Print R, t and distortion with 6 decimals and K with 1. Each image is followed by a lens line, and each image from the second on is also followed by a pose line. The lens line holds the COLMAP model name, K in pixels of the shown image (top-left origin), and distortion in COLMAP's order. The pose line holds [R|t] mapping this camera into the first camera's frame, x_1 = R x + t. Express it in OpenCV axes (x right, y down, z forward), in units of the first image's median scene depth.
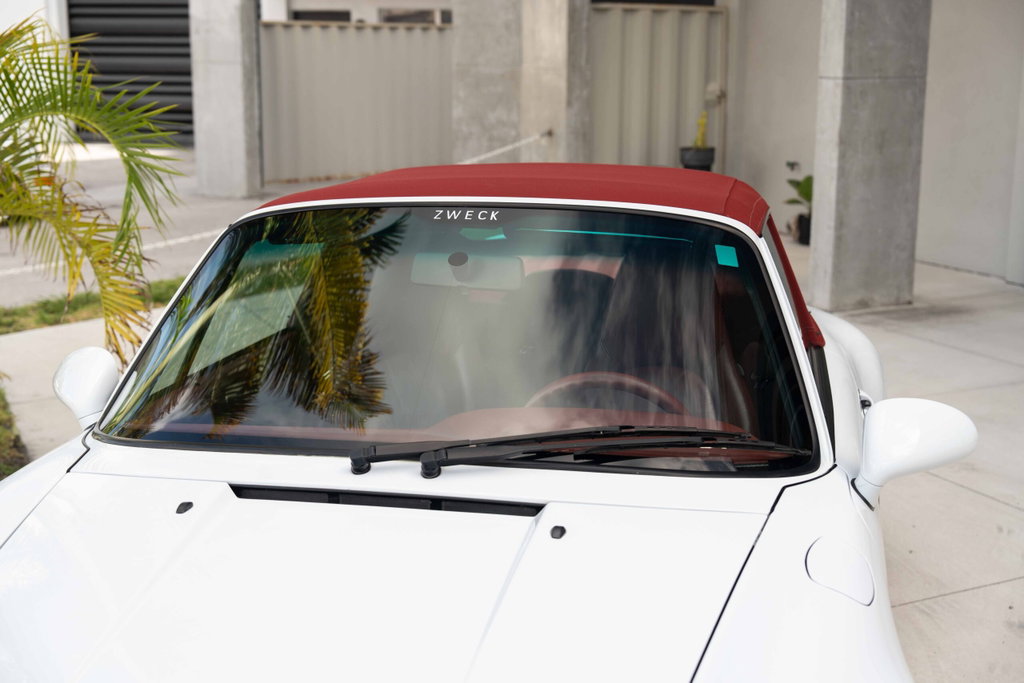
lens RADIAL K [[1336.6, 0, 512.0], [0, 1336.6, 341.5], [0, 0, 1]] dist [0.005939, 0.004041]
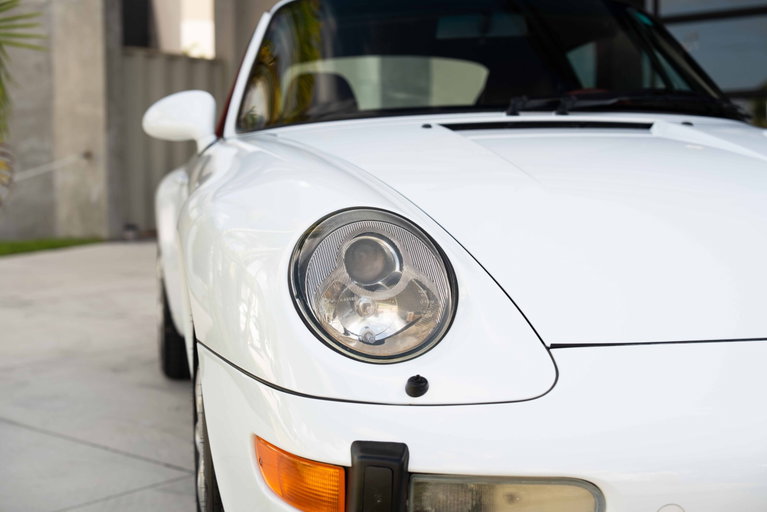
lens RADIAL K [[1153.4, 0, 383.6], [0, 1153.4, 242.2], [0, 0, 1]] dist [-0.000963, 0.007785]
pose [[0.914945, -0.023664, 0.402884, -0.205478], [0.082991, 0.987977, -0.130441, 0.105769], [-0.394953, 0.152782, 0.905908, -0.008703]]
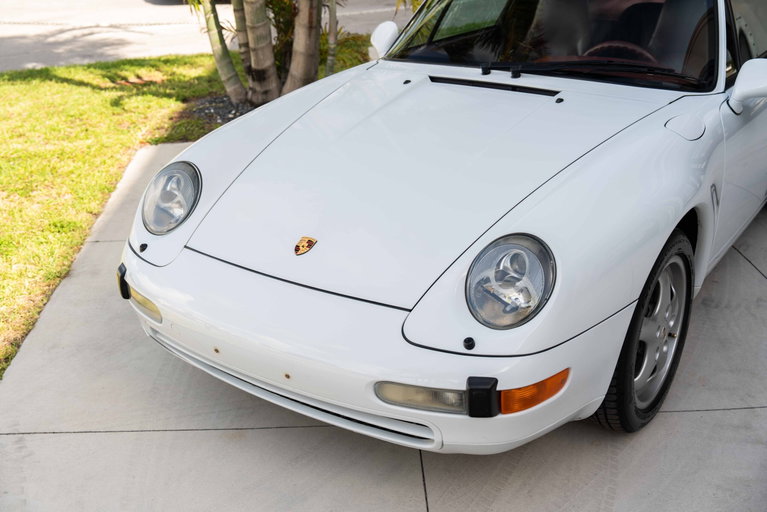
lens RADIAL K [[889.9, 0, 383.5], [0, 889.9, 256.0], [0, 0, 1]] dist [0.028309, 0.036141]
pose [[0.926549, 0.145577, -0.346864, 0.079785], [-0.079422, 0.977001, 0.197890, 0.031765], [0.367695, -0.155806, 0.916801, -0.129068]]
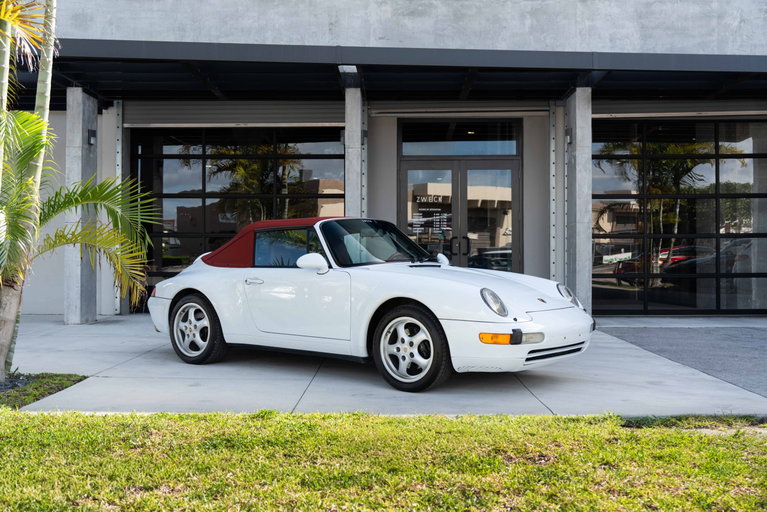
lens RADIAL K [[832.2, 0, 383.5], [0, 832.2, 256.0], [0, 0, 1]] dist [0.008758, 0.001175]
pose [[0.417321, 0.011003, 0.908692, -0.845750], [0.186330, 0.977646, -0.097410, 0.099825], [-0.889452, 0.209968, 0.405942, -0.050528]]
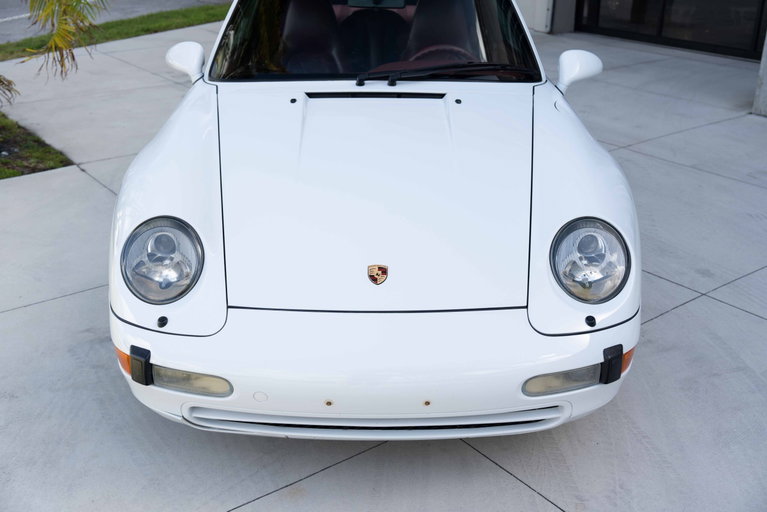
lens RADIAL K [[875.9, 0, 383.5], [0, 875.9, 256.0], [0, 0, 1]] dist [-0.007348, -0.030670]
pose [[0.973438, -0.068855, 0.218351, -0.118699], [0.028083, 0.982413, 0.184596, 0.030709], [-0.227221, -0.173561, 0.958252, -0.140060]]
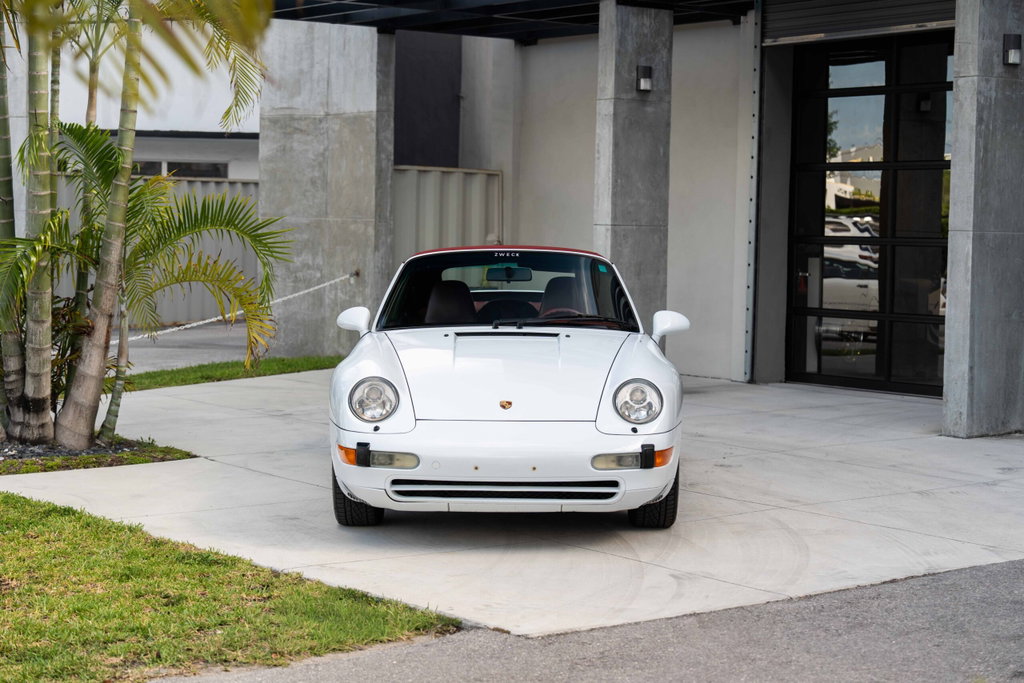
lens RADIAL K [[1948.0, 0, 512.0], [0, 1948.0, 341.5], [0, 0, 1]] dist [-0.017243, -0.155036]
pose [[0.976776, 0.005822, 0.214186, -0.289392], [0.026247, 0.988851, -0.146575, 0.219395], [-0.212651, 0.148792, 0.965733, -0.928331]]
